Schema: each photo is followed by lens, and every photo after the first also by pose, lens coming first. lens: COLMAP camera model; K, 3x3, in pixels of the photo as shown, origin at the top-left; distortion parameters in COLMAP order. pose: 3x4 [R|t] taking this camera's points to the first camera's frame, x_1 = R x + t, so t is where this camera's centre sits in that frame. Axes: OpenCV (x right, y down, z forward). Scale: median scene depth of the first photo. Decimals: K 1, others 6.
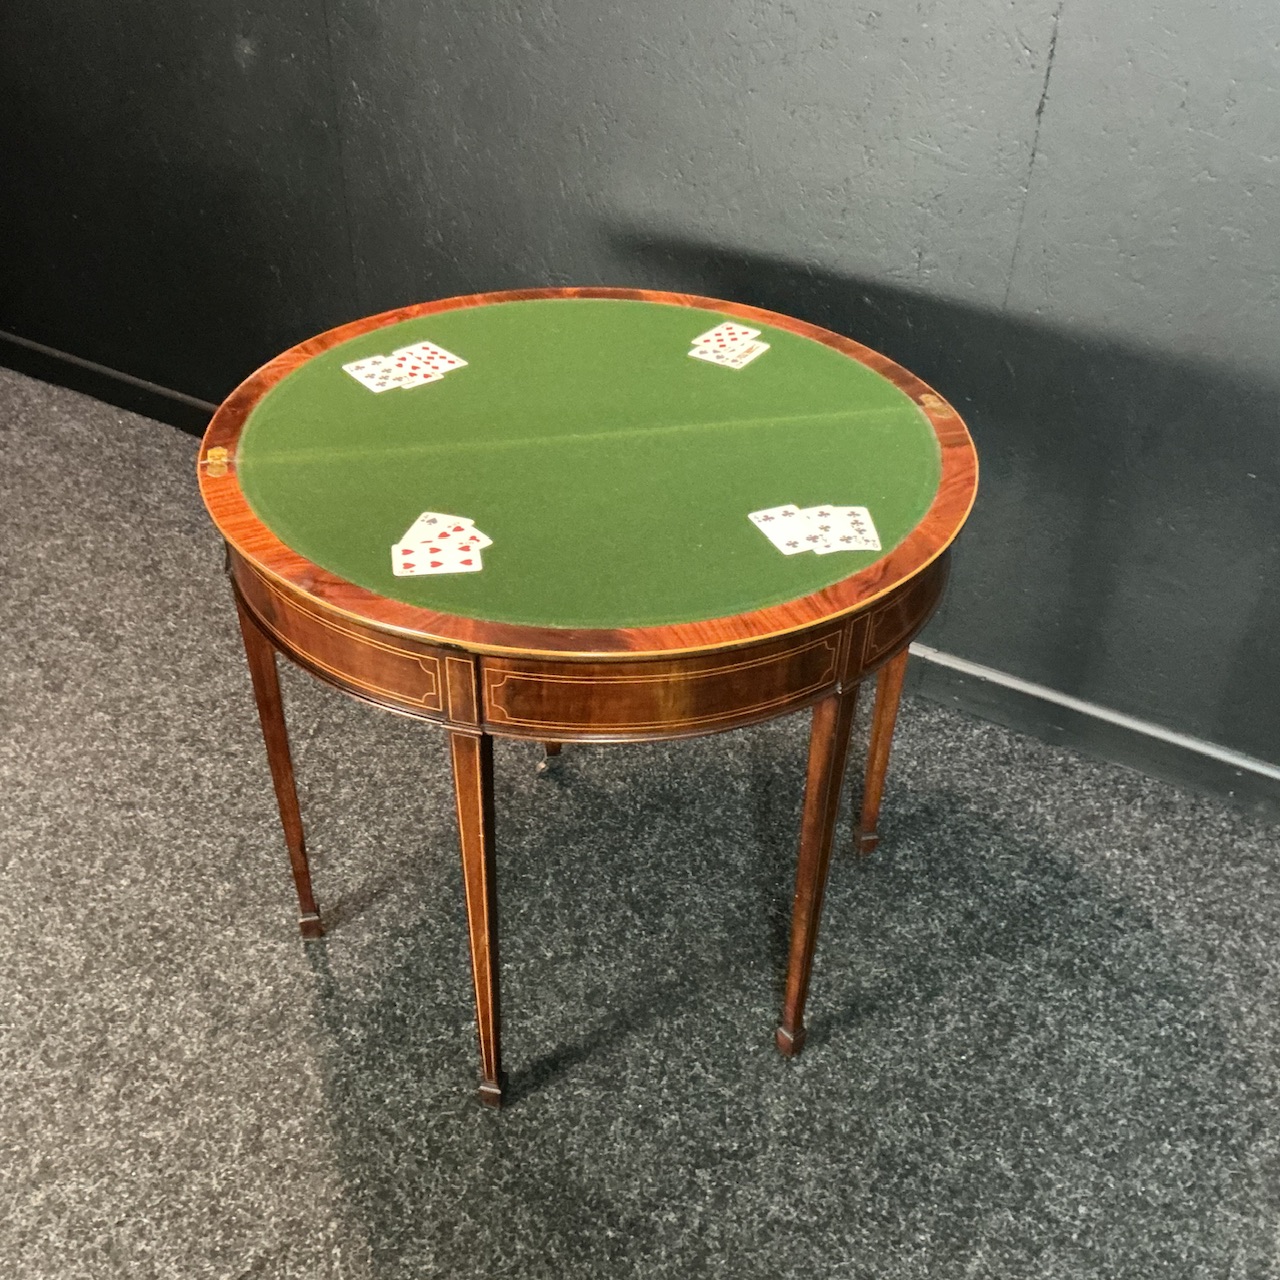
lens RADIAL K [[1403.3, 0, 640.0], [0, 1403.3, 640.0], [0, 0, 1]] dist [0.149894, -0.326897]
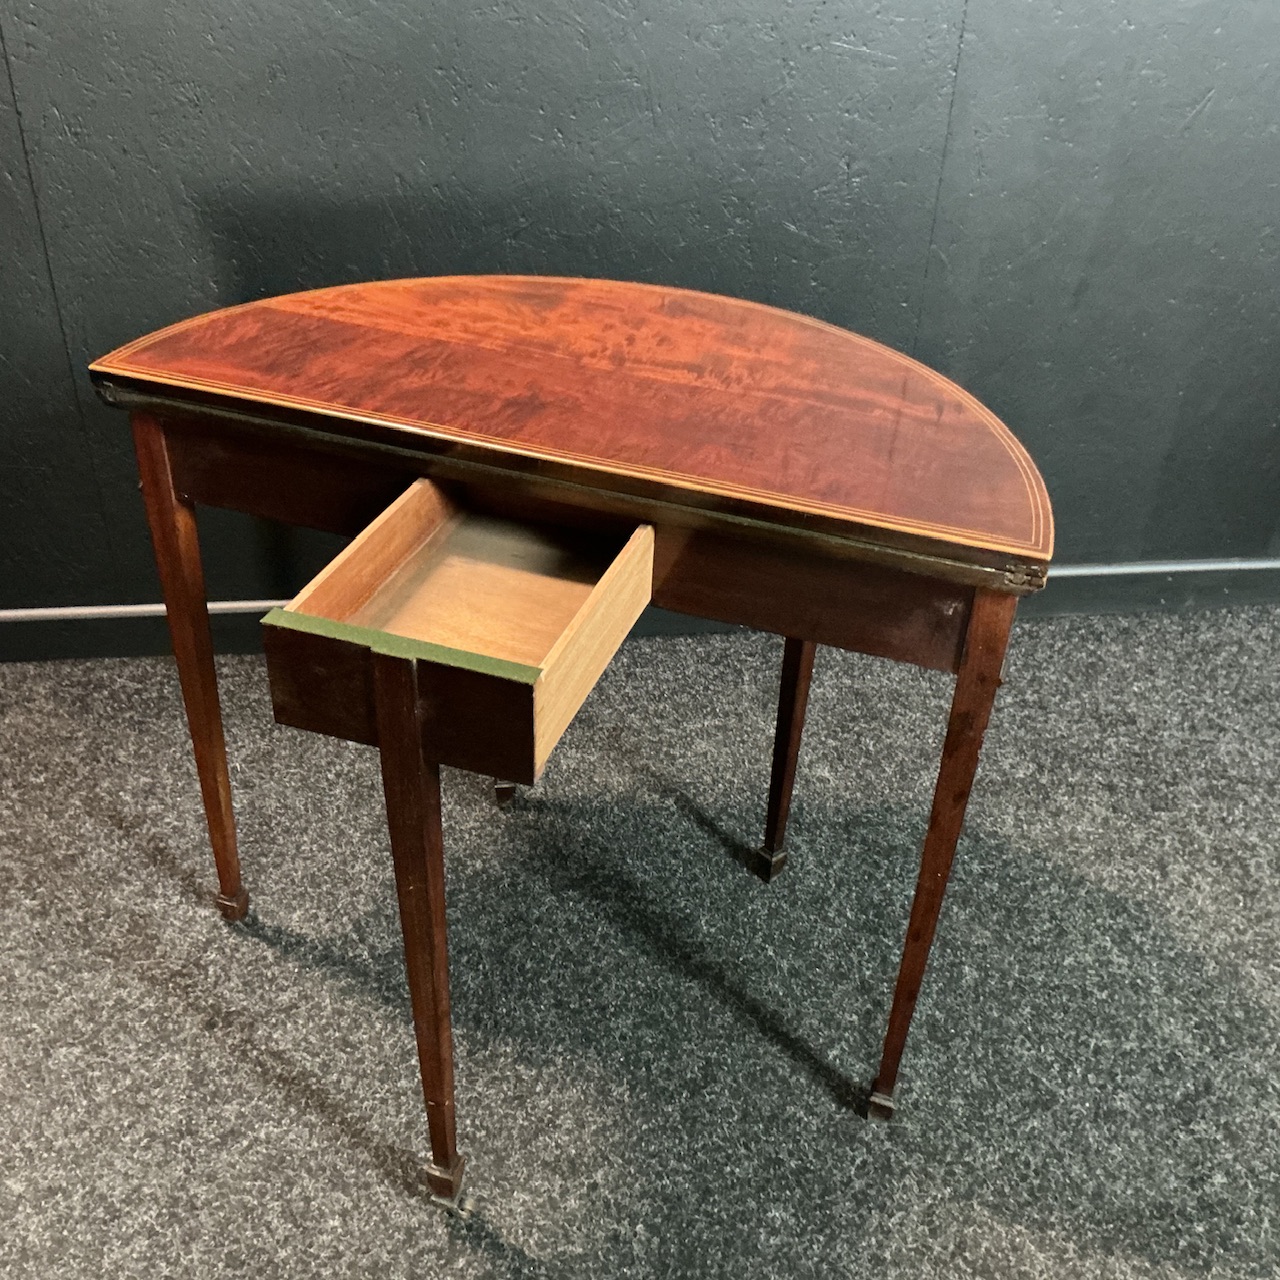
lens RADIAL K [[1403.3, 0, 640.0], [0, 1403.3, 640.0], [0, 0, 1]] dist [0.149894, -0.326897]
pose [[0.793207, -0.344904, 0.501861, -0.490811], [0.353661, 0.931823, 0.081425, -0.100811], [-0.495729, 0.112902, 0.861107, 0.282925]]
